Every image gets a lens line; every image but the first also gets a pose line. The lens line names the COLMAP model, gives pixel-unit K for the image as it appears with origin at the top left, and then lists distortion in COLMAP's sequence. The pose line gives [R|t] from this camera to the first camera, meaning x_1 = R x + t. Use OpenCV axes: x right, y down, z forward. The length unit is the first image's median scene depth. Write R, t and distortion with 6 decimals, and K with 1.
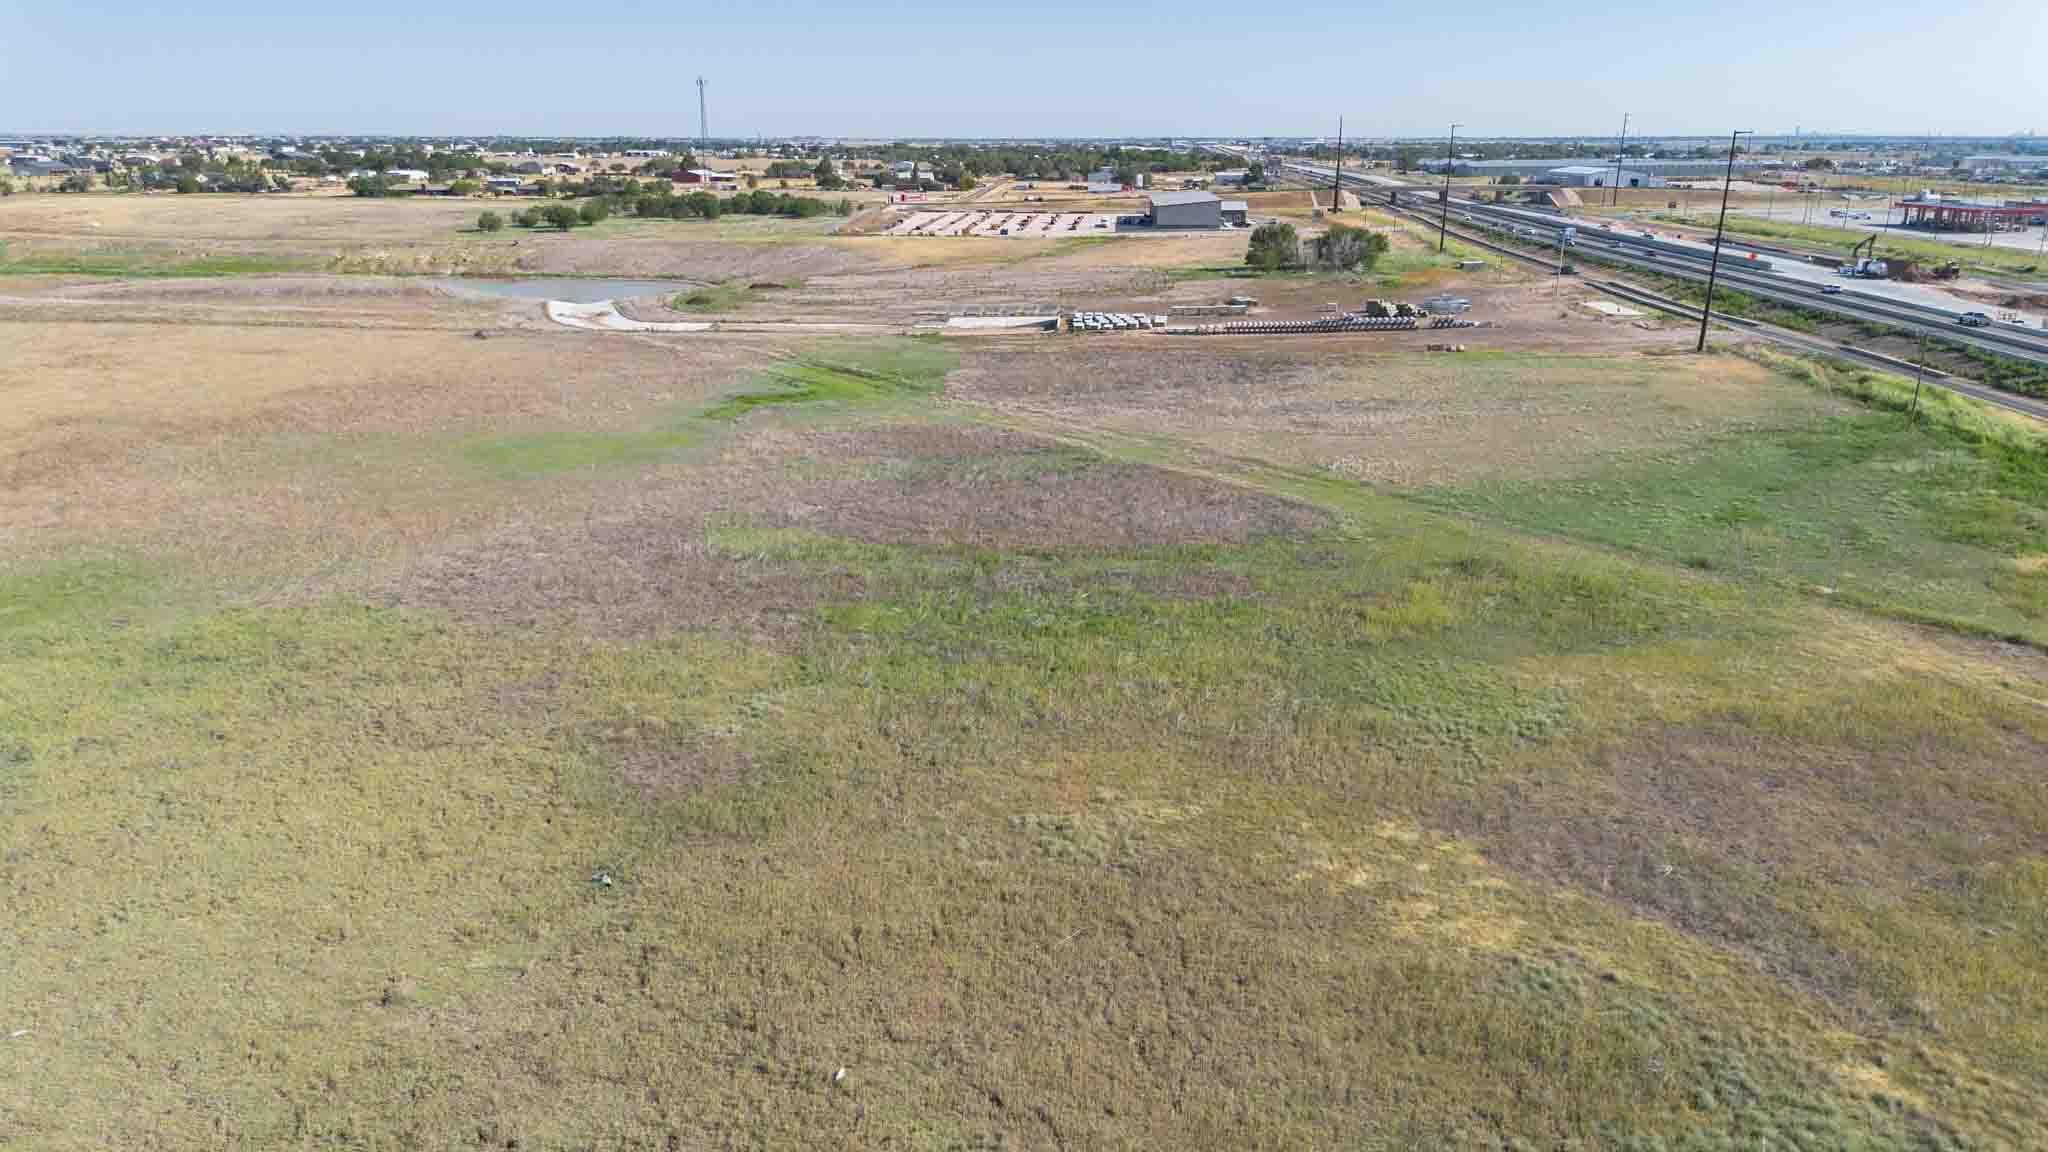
lens RADIAL K [[1448.5, 0, 1018.6], [0, 1448.5, 576.8], [0, 0, 1]] dist [0.070771, -0.071225]
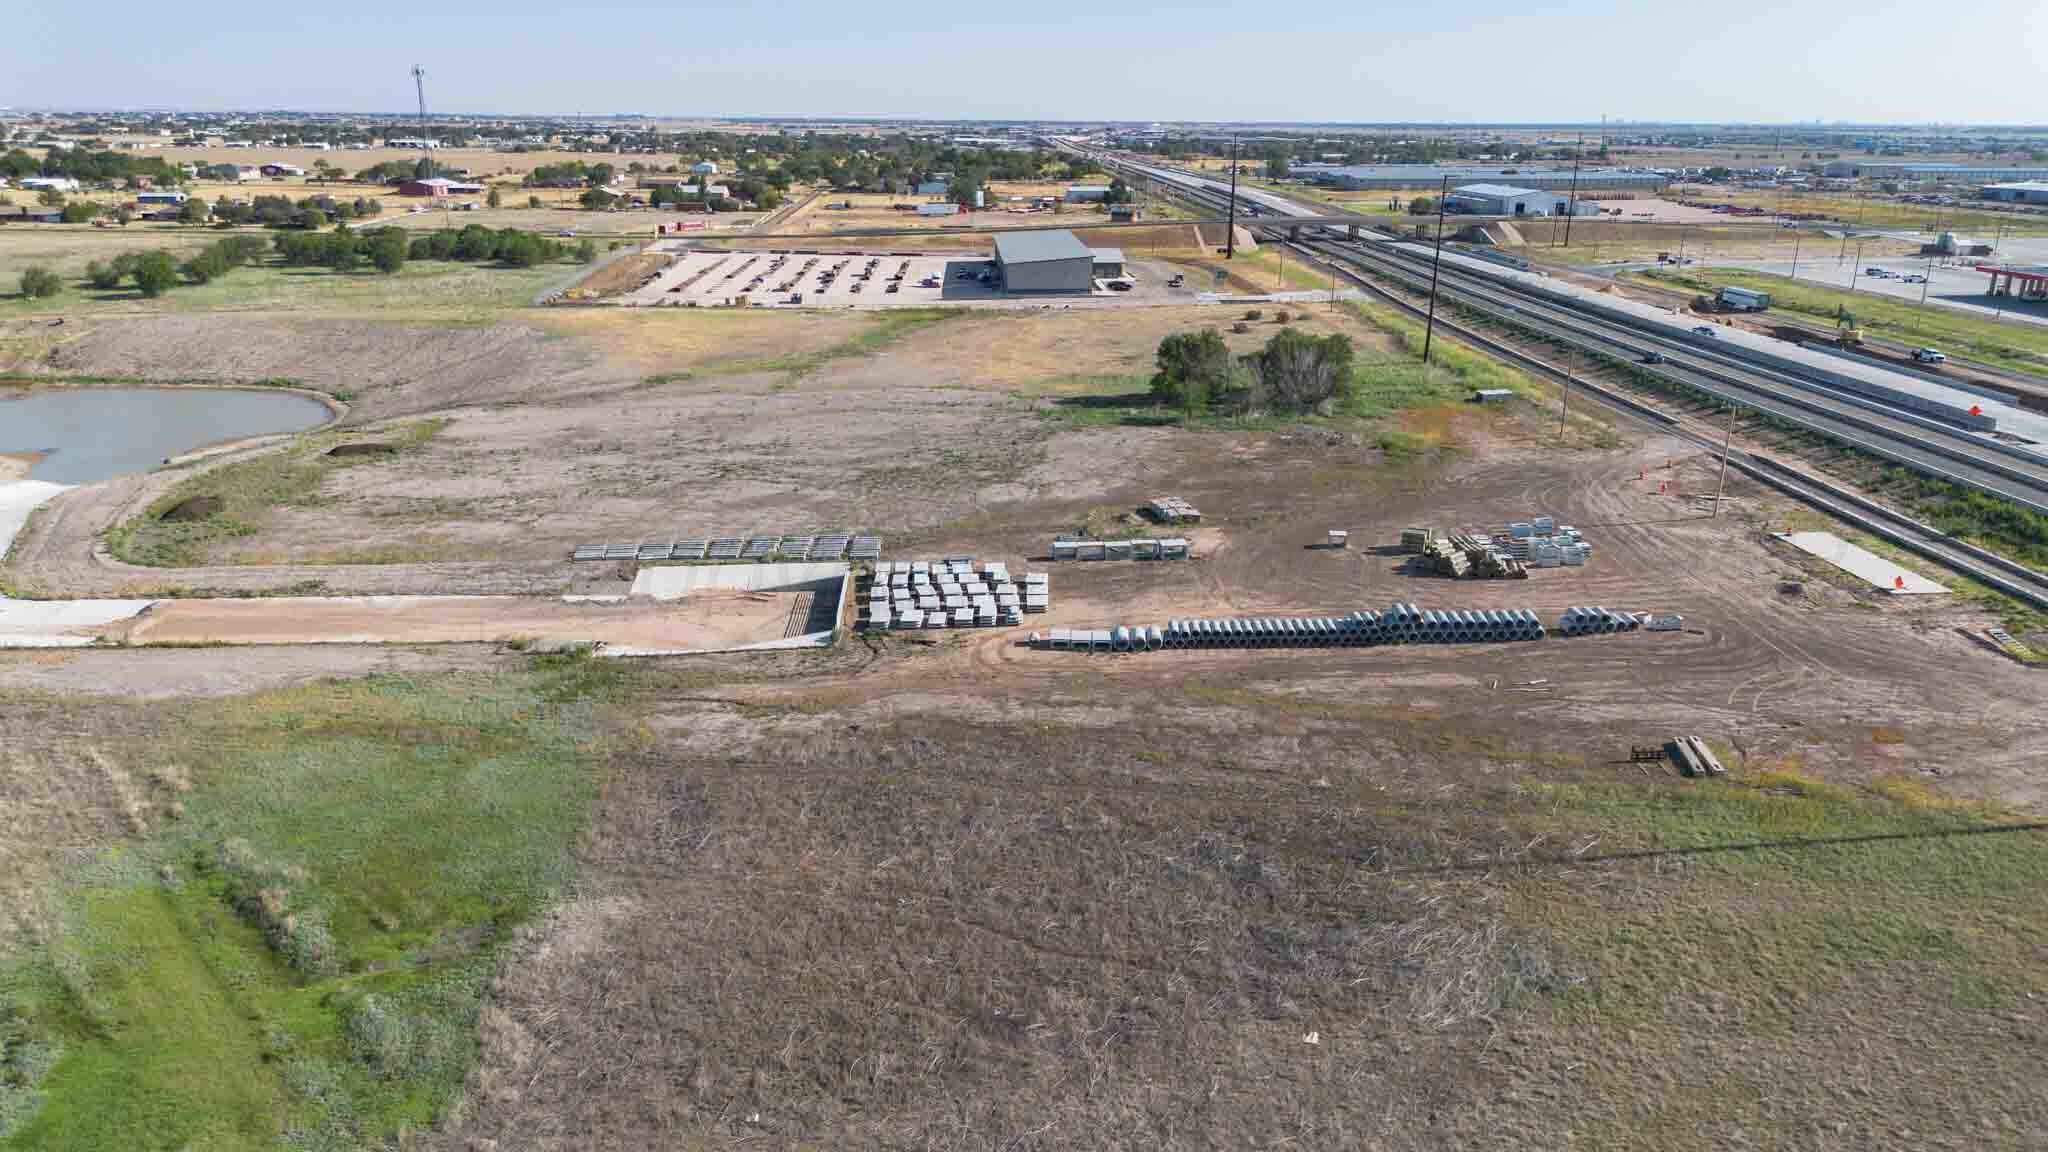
lens RADIAL K [[1448.5, 0, 1022.2], [0, 1448.5, 574.7], [0, 0, 1]] dist [0.070771, -0.071225]
pose [[0.993938, -0.025891, 0.106854, 0.027877], [0.024692, 0.999617, 0.012525, -0.143623], [-0.107137, -0.009811, 0.994196, 0.364292]]
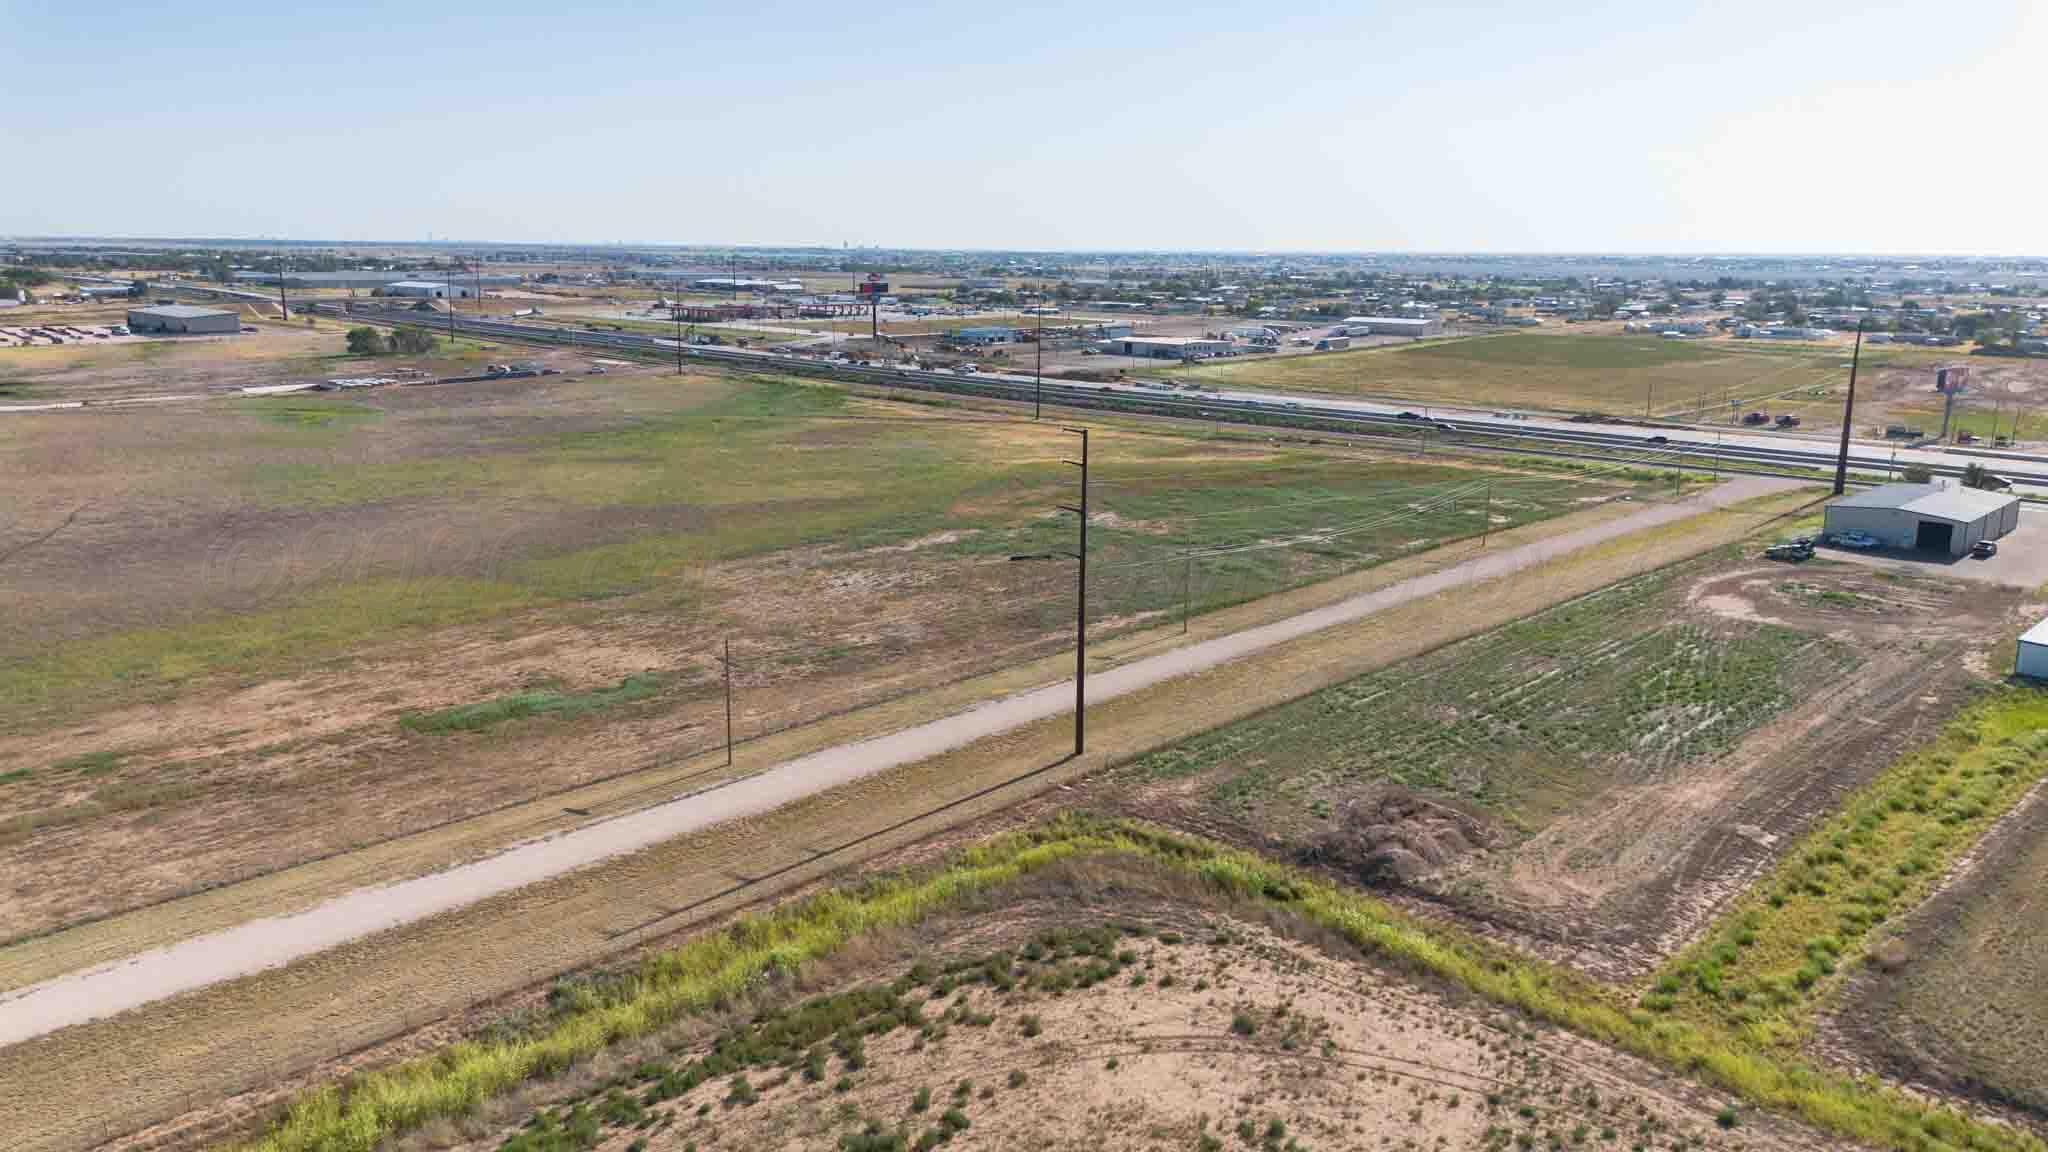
lens RADIAL K [[1448.5, 0, 1024.8], [0, 1448.5, 577.4], [0, 0, 1]] dist [0.070771, -0.071225]
pose [[0.660059, -0.163523, 0.733200, -0.563872], [0.210446, 0.977190, 0.028487, 0.129866], [-0.721134, 0.135496, 0.679416, -0.565941]]
